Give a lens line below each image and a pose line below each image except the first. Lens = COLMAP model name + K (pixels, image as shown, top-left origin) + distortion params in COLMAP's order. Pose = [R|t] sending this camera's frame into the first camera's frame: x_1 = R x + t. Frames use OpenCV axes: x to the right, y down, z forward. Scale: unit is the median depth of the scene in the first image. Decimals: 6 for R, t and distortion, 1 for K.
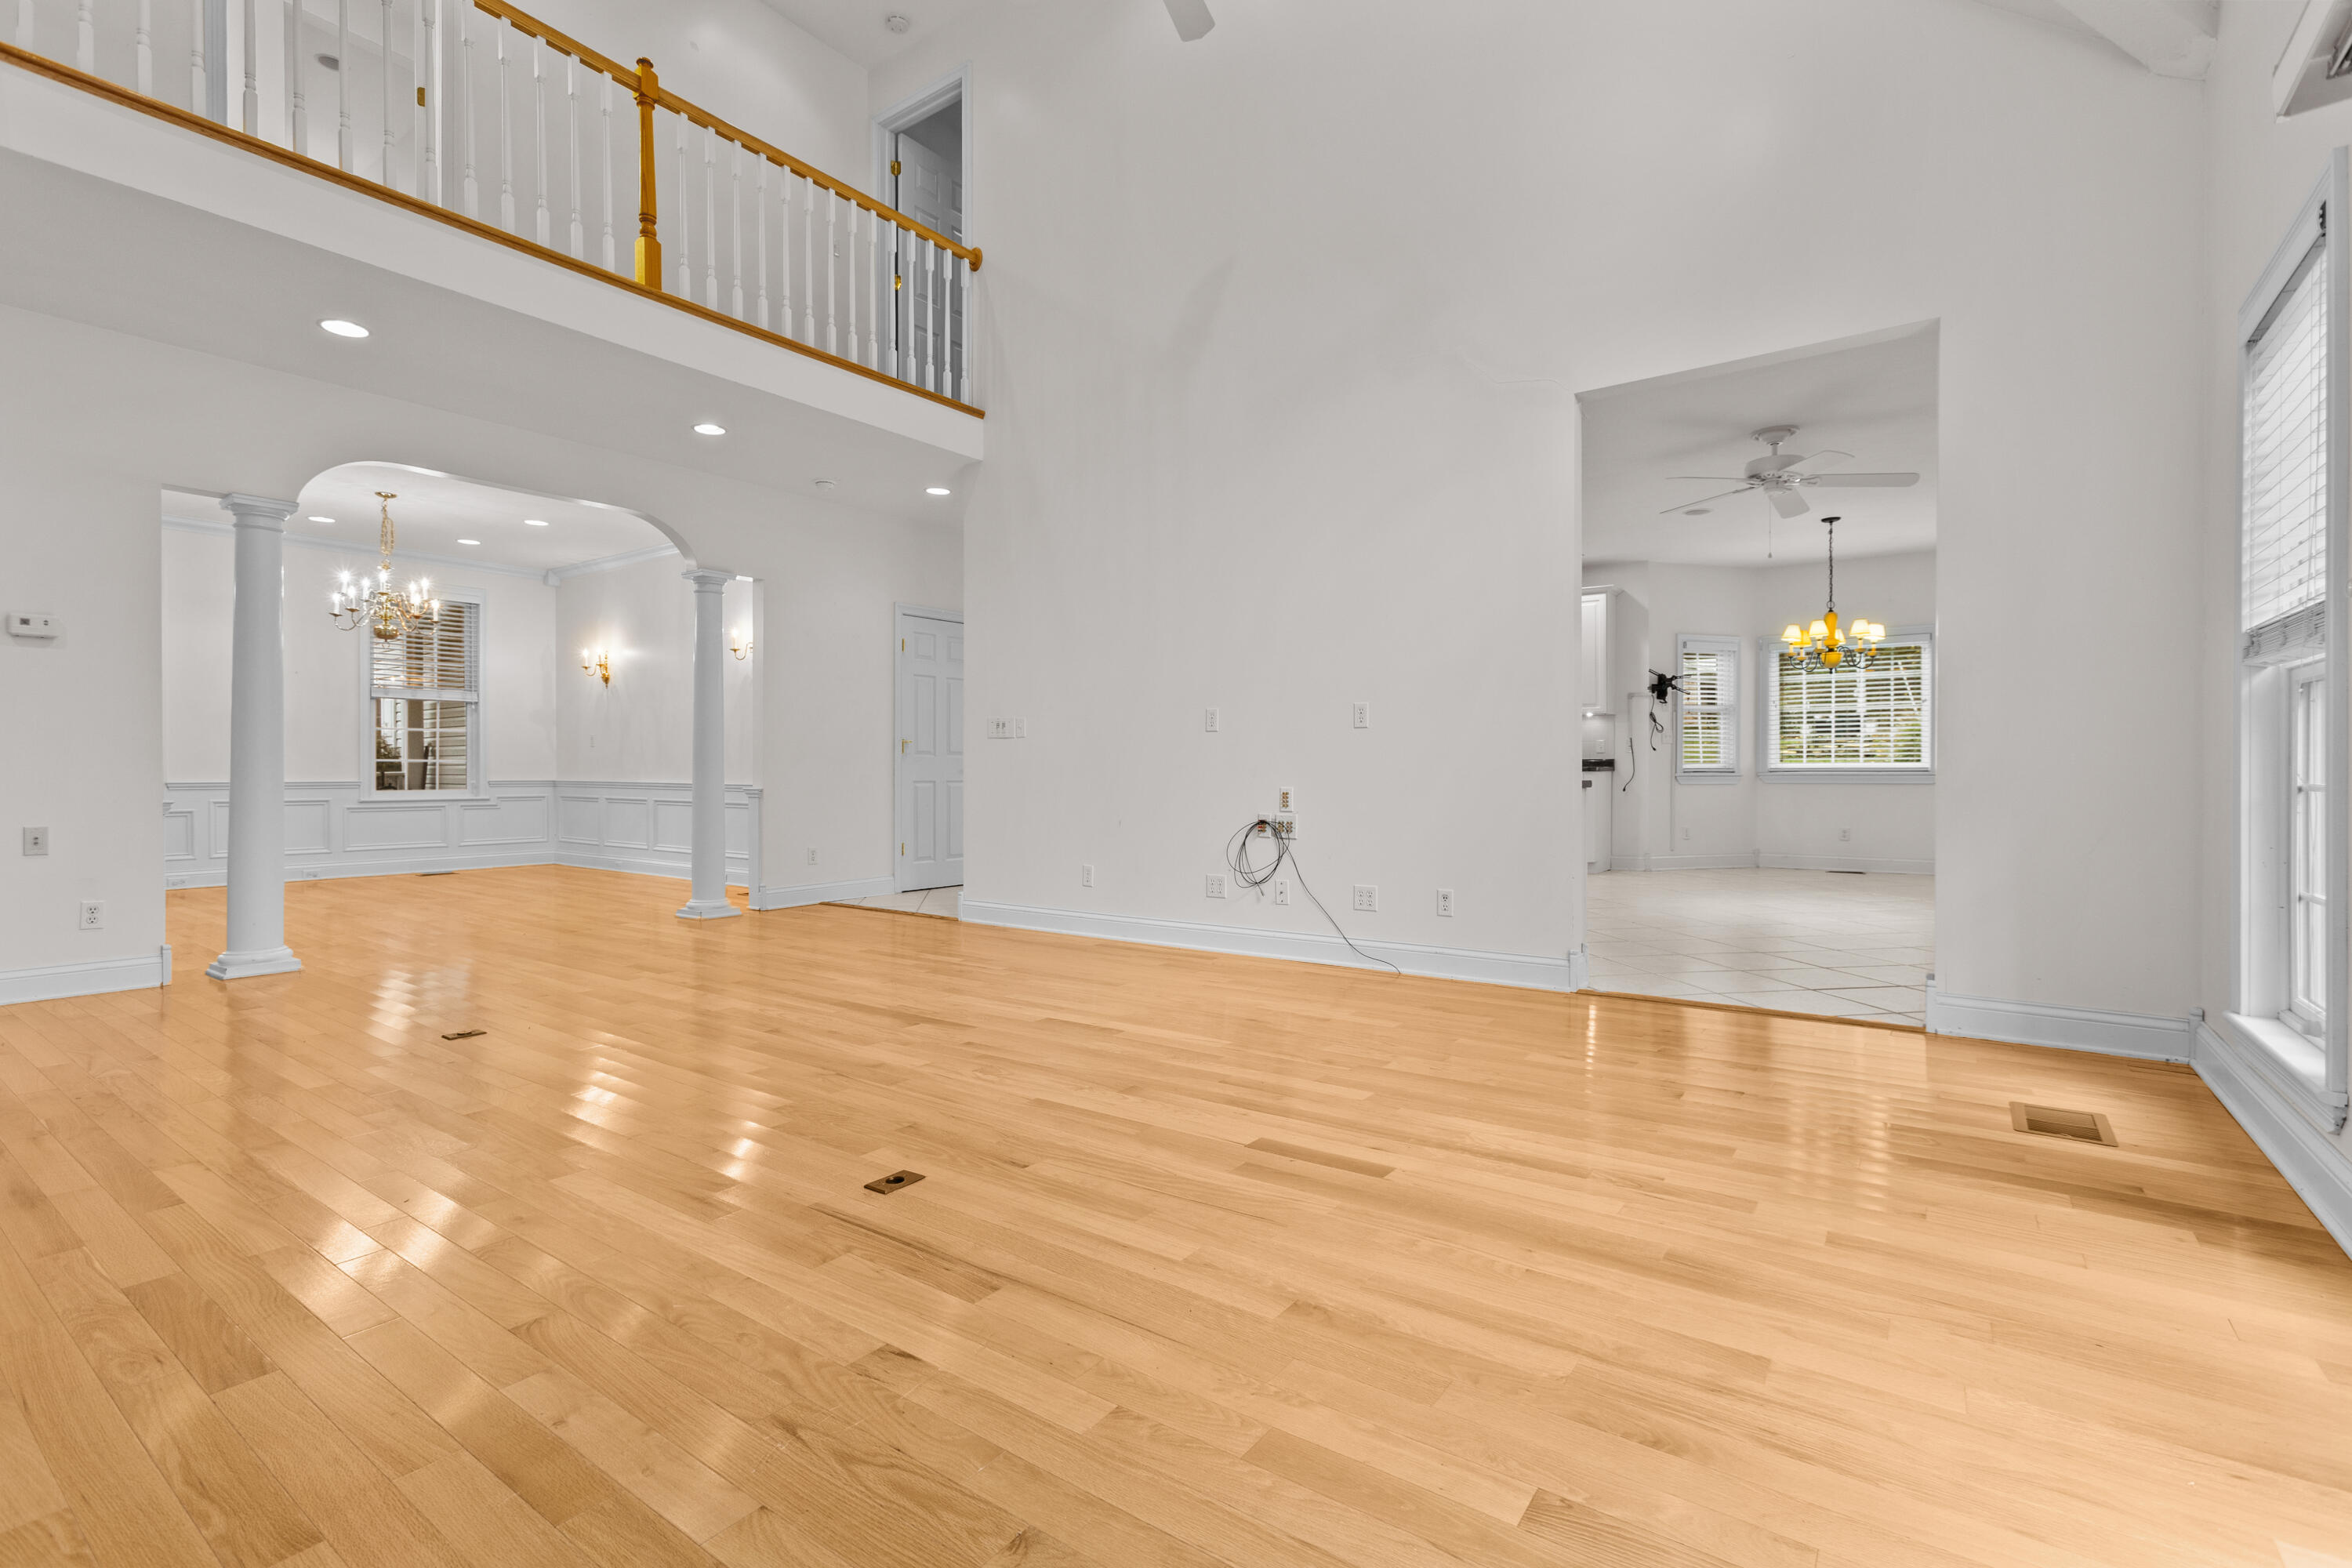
lens RADIAL K [[1065.0, 0, 1156.9], [0, 1065.0, 770.3], [0, 0, 1]] dist [-0.001528, 0.002100]
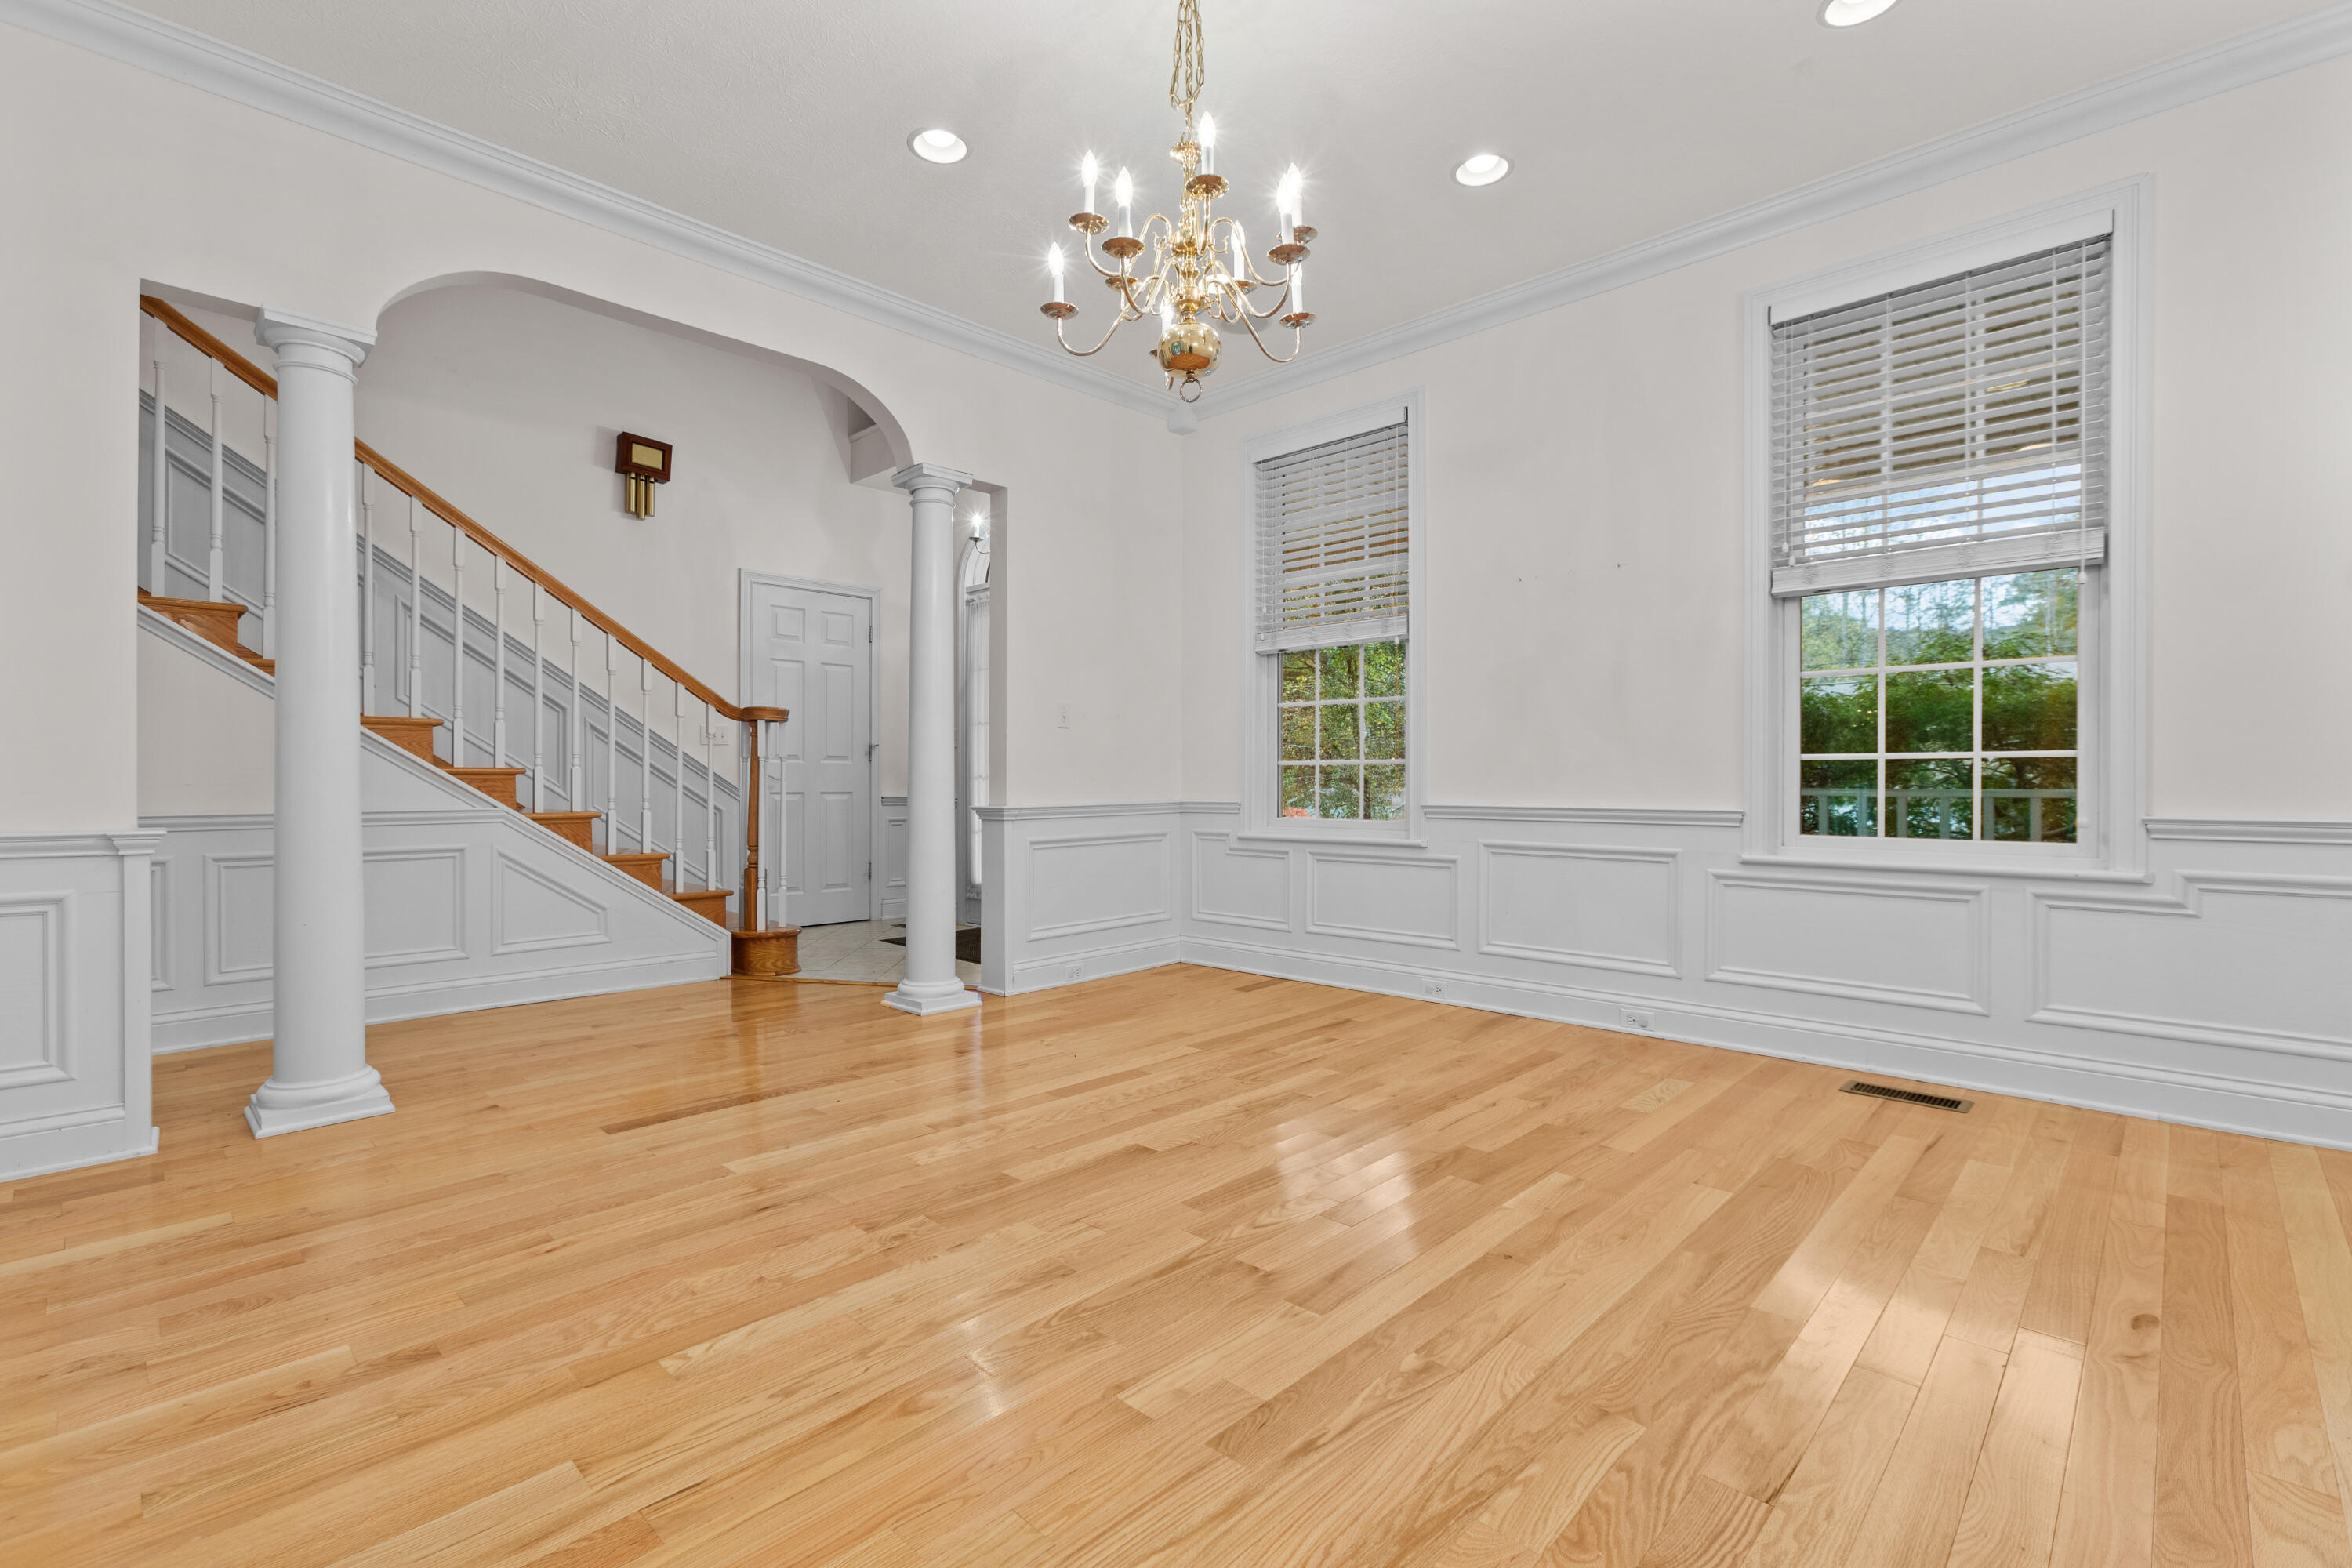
lens RADIAL K [[1065.0, 0, 1181.5], [0, 1065.0, 786.4], [0, 0, 1]] dist [-0.001528, 0.002100]
pose [[-0.116988, 0.006001, -0.993115, -0.670383], [0.003256, 0.999979, 0.005659, -0.003950], [0.993128, -0.002571, -0.117006, 1.704245]]
